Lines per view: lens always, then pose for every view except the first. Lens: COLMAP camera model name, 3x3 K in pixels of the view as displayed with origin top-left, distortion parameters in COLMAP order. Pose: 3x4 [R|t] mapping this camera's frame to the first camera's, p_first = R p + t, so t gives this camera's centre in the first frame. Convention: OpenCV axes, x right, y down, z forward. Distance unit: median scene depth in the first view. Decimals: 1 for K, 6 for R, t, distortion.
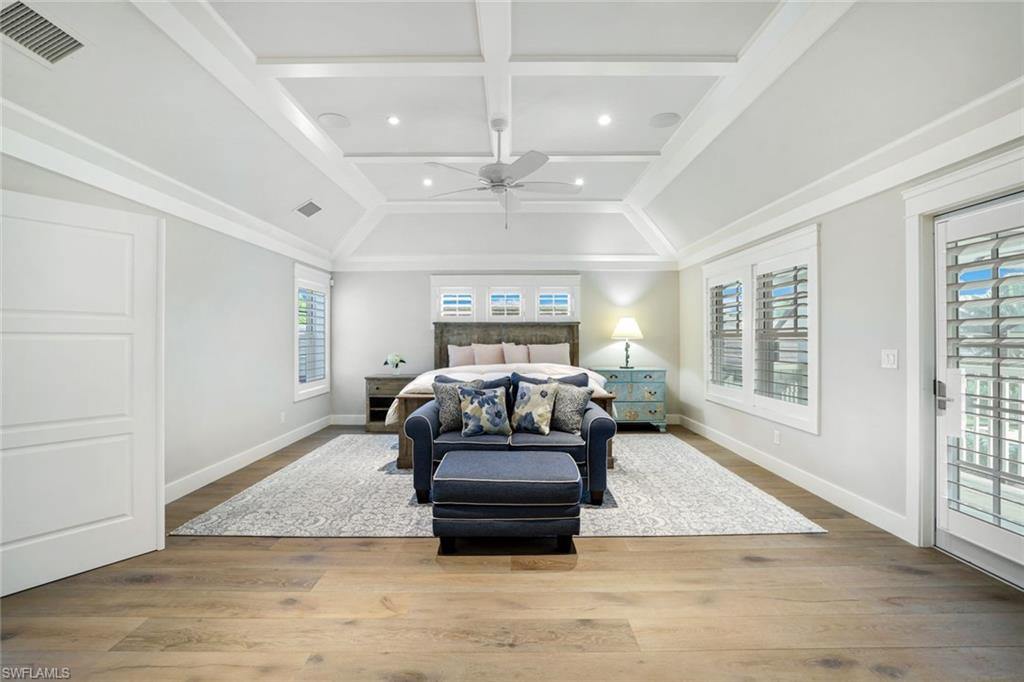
lens RADIAL K [[443.7, 0, 509.8], [0, 443.7, 332.4], [0, 0, 1]] dist [-0.049514, 0.018746]
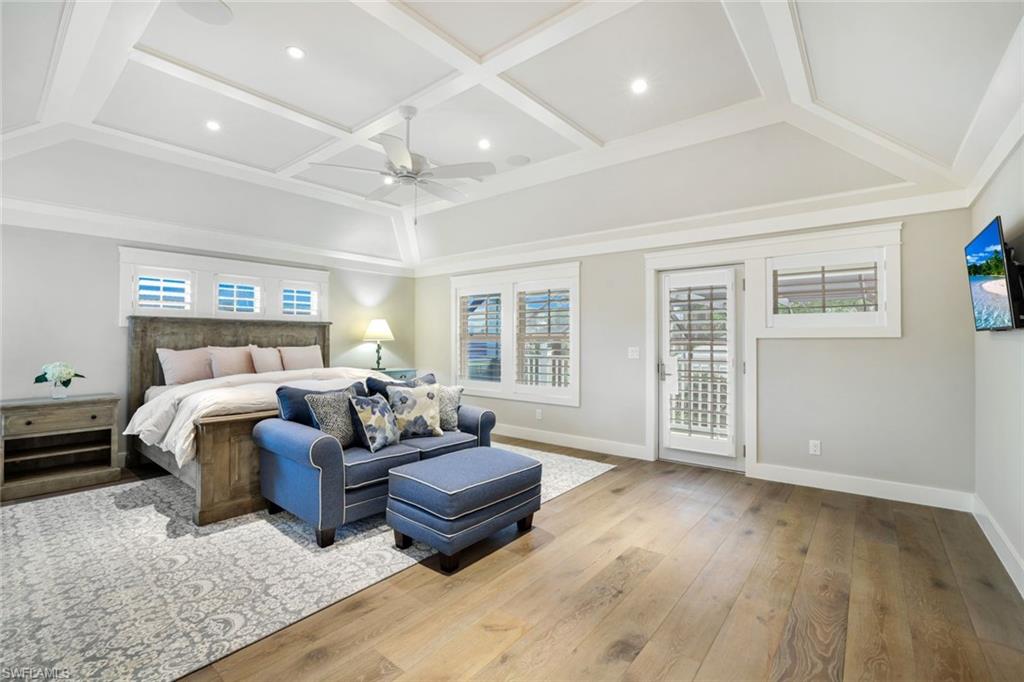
lens RADIAL K [[443.7, 0, 509.8], [0, 443.7, 332.4], [0, 0, 1]] dist [-0.049514, 0.018746]
pose [[0.638266, 0.016456, 0.769640, -0.566152], [-0.012447, 0.999861, -0.011057, 0.005777], [-0.769715, -0.002522, 0.638382, 0.228518]]
